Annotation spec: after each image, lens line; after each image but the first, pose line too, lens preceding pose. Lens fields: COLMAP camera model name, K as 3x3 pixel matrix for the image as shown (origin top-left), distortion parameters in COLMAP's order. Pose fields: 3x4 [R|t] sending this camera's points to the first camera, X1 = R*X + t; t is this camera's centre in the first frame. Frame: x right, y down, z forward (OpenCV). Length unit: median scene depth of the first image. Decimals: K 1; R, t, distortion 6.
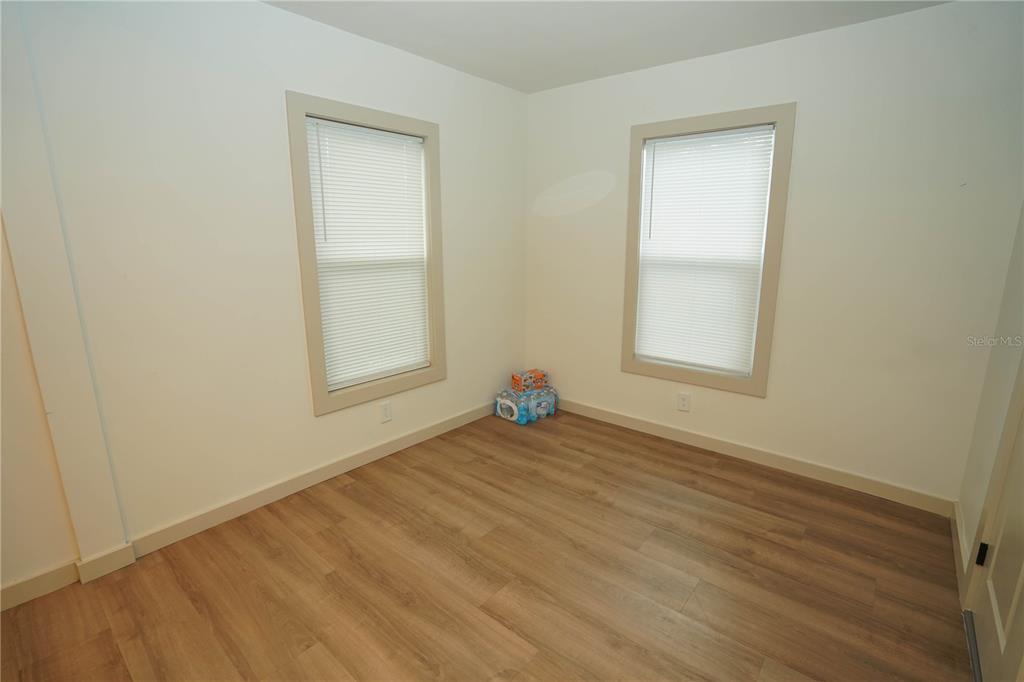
lens RADIAL K [[469.3, 0, 511.9], [0, 469.3, 344.8], [0, 0, 1]] dist [-0.060592, 0.021391]
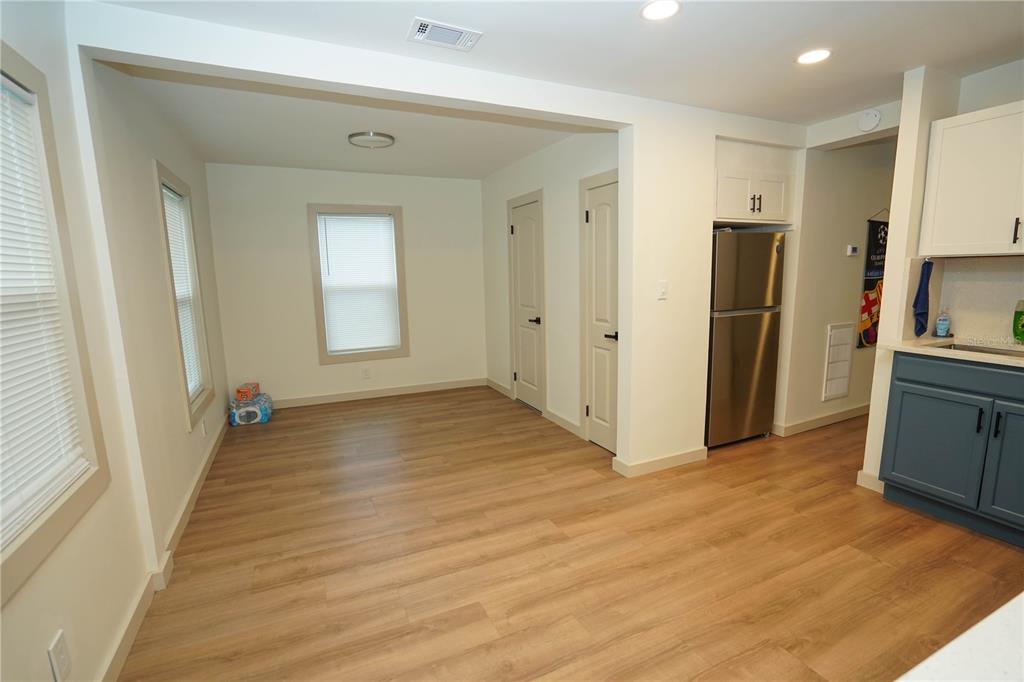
lens RADIAL K [[469.3, 0, 511.9], [0, 469.3, 344.8], [0, 0, 1]] dist [-0.060592, 0.021391]
pose [[0.426047, -0.151987, 0.891843, -0.933441], [0.216915, 0.974194, 0.062398, 0.040156], [-0.878312, 0.166870, 0.448020, -0.214666]]
